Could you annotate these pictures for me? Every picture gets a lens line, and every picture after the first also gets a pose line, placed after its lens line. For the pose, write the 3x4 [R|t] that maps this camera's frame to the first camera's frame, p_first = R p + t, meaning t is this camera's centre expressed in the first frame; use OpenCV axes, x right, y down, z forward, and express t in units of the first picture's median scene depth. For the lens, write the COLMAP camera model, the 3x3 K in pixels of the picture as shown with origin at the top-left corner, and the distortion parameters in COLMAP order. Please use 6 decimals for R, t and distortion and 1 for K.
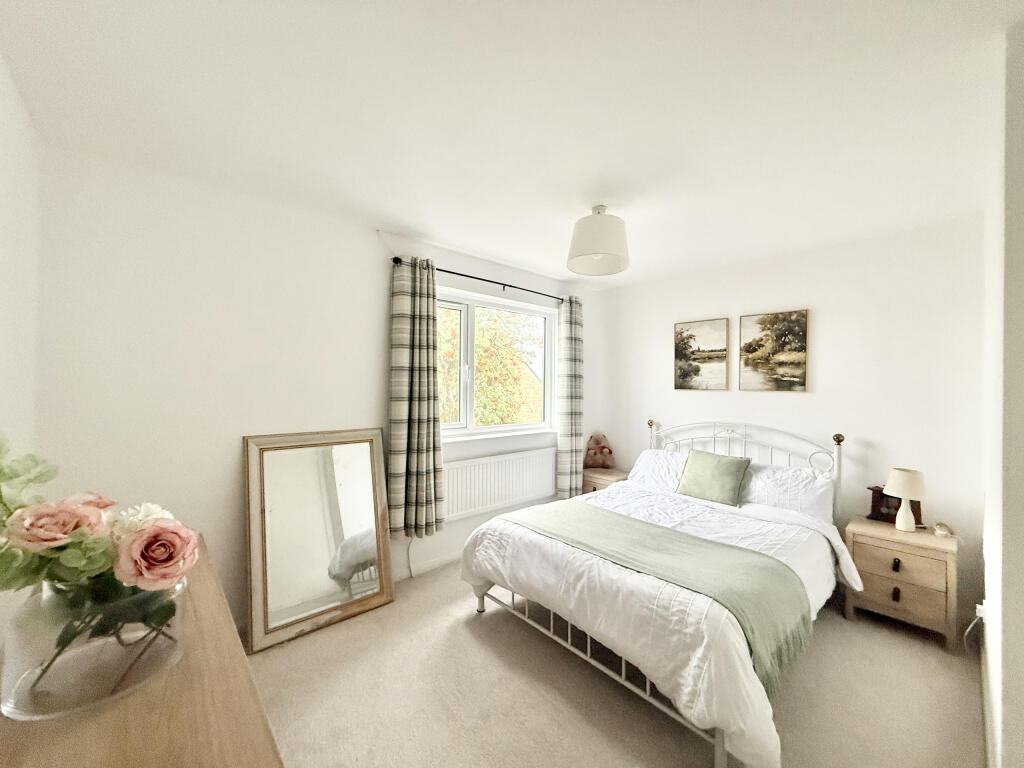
lens RADIAL K [[404.1, 0, 508.3], [0, 404.1, 383.1], [0, 0, 1]] dist [-0.002241, 0.000752]
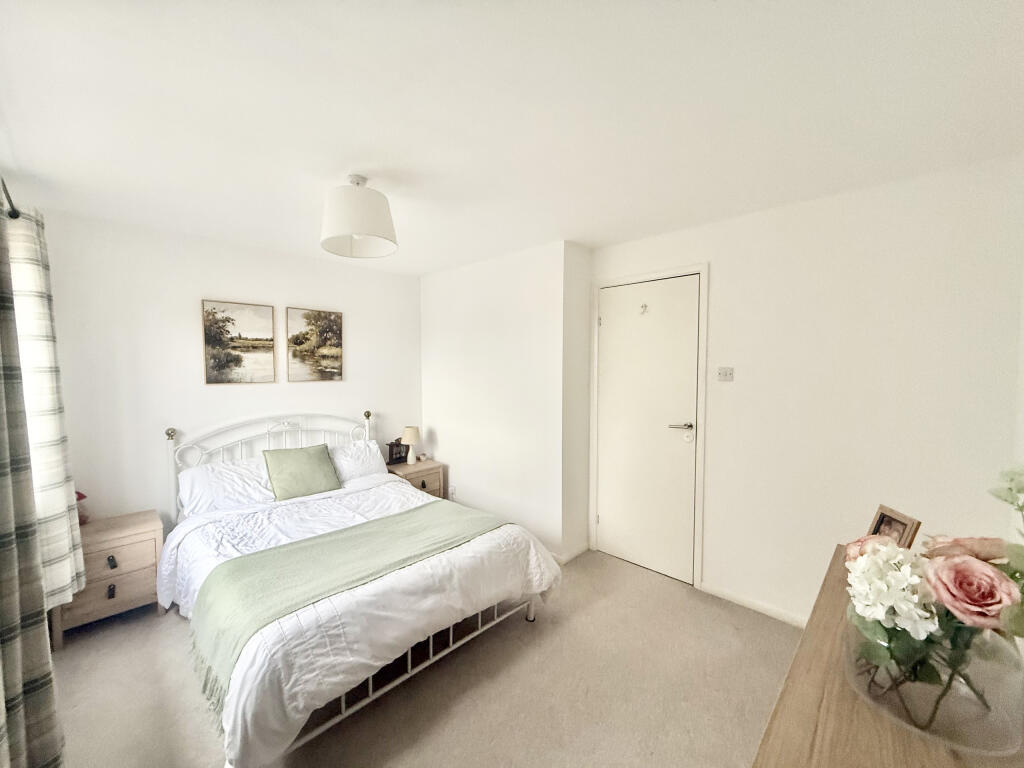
lens RADIAL K [[404.1, 0, 513.8], [0, 404.1, 382.3], [0, 0, 1]] dist [-0.002241, 0.000752]
pose [[-0.077793, -0.055390, 0.995430, -0.498608], [-0.007591, 0.998459, 0.054965, -0.042567], [-0.996941, -0.003281, -0.078094, 0.555426]]
